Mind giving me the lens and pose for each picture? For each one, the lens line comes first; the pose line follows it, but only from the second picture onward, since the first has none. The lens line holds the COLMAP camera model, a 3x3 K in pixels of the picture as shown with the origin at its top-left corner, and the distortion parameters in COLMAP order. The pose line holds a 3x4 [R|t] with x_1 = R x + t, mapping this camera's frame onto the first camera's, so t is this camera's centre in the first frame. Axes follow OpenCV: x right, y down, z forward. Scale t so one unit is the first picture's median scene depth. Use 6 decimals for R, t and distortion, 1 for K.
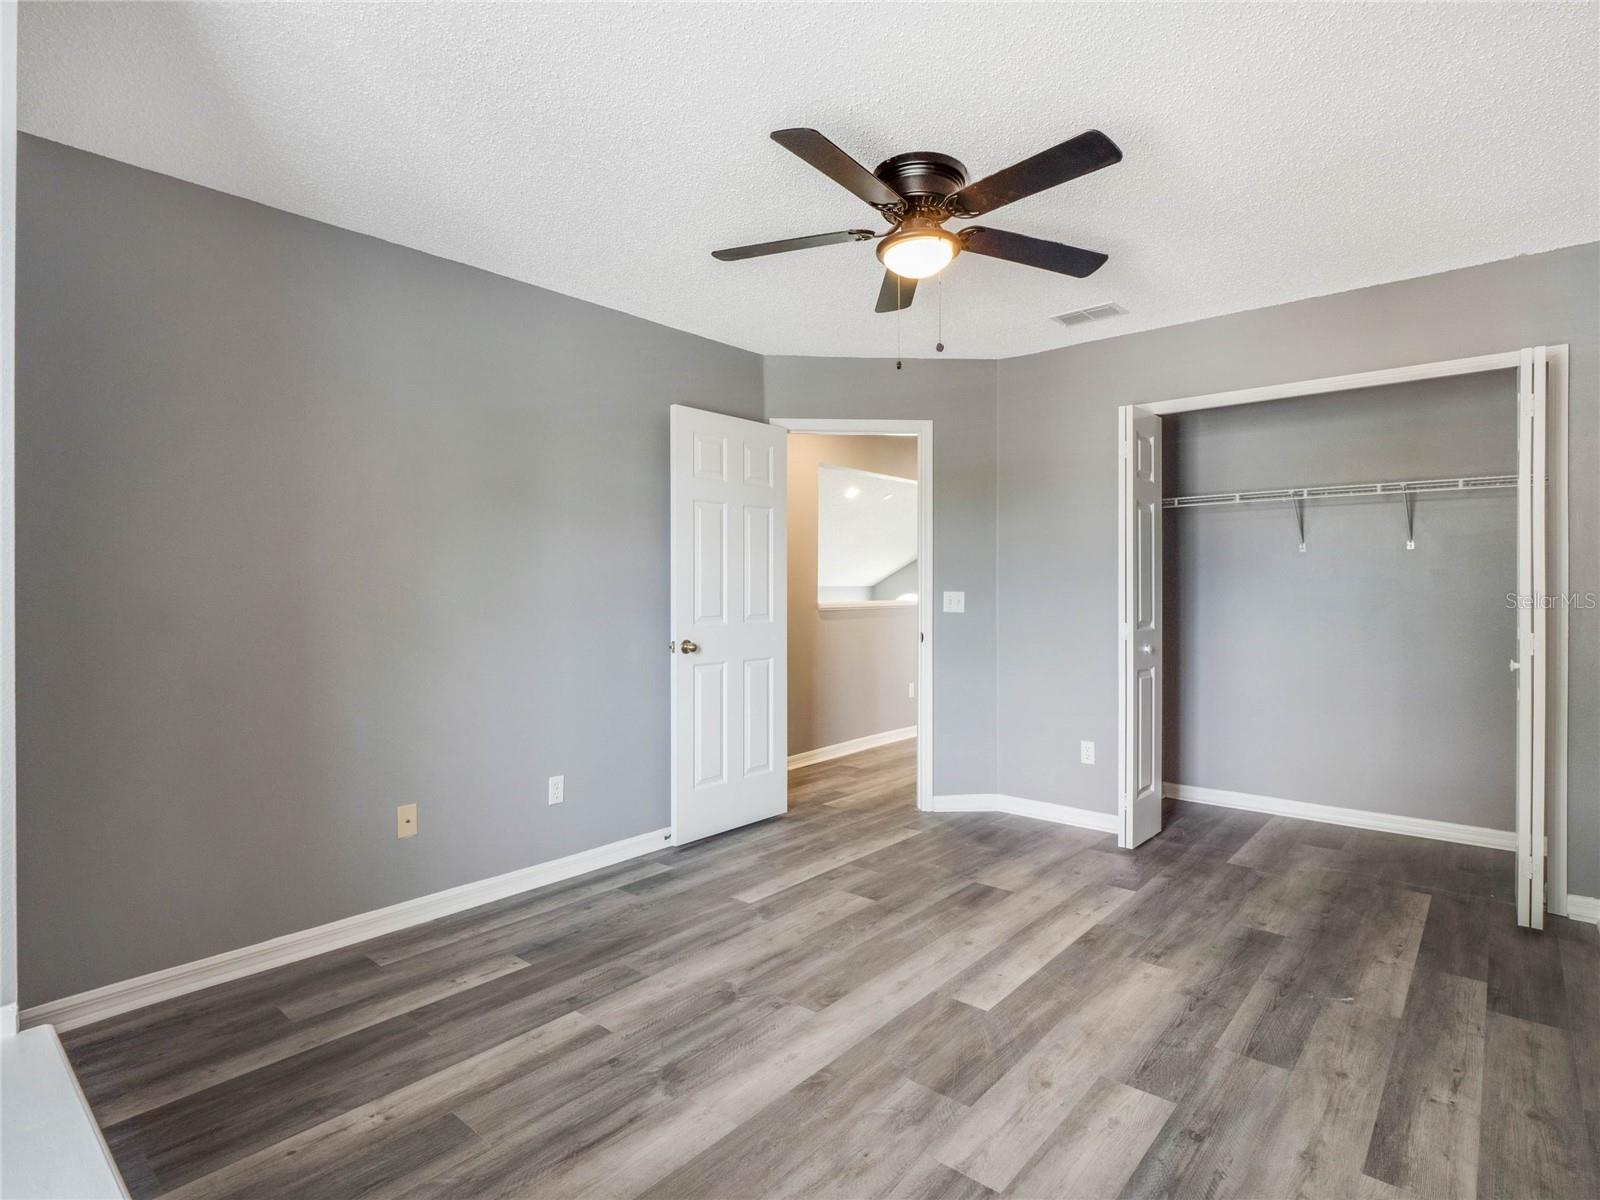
lens RADIAL K [[818.2, 0, 799.6], [0, 818.2, 595.5], [0, 0, 1]] dist [-0.014262, -0.000819]
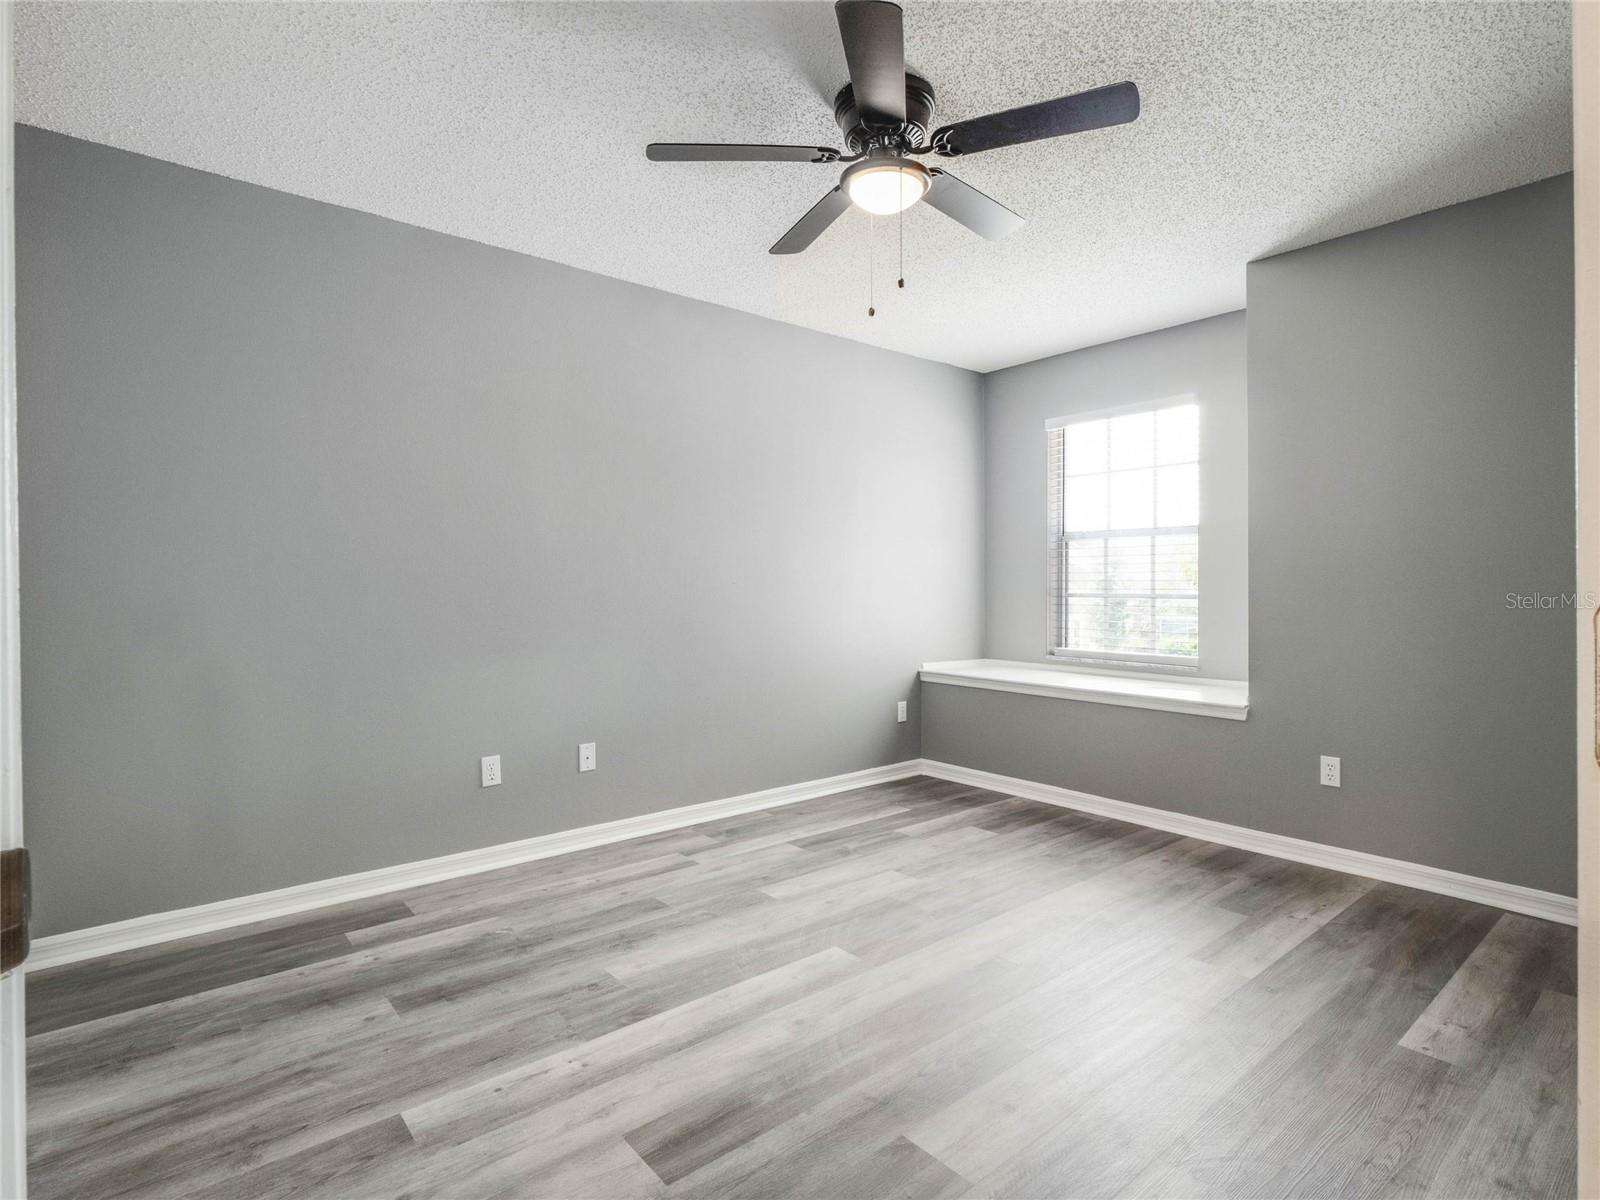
lens RADIAL K [[818.2, 0, 800.2], [0, 818.2, 595.5], [0, 0, 1]] dist [-0.014262, -0.000819]
pose [[-0.986555, 0.005588, 0.163333, 0.097312], [0.008122, 0.999857, 0.014851, 0.030943], [-0.163226, 0.015978, -0.986459, 2.046374]]
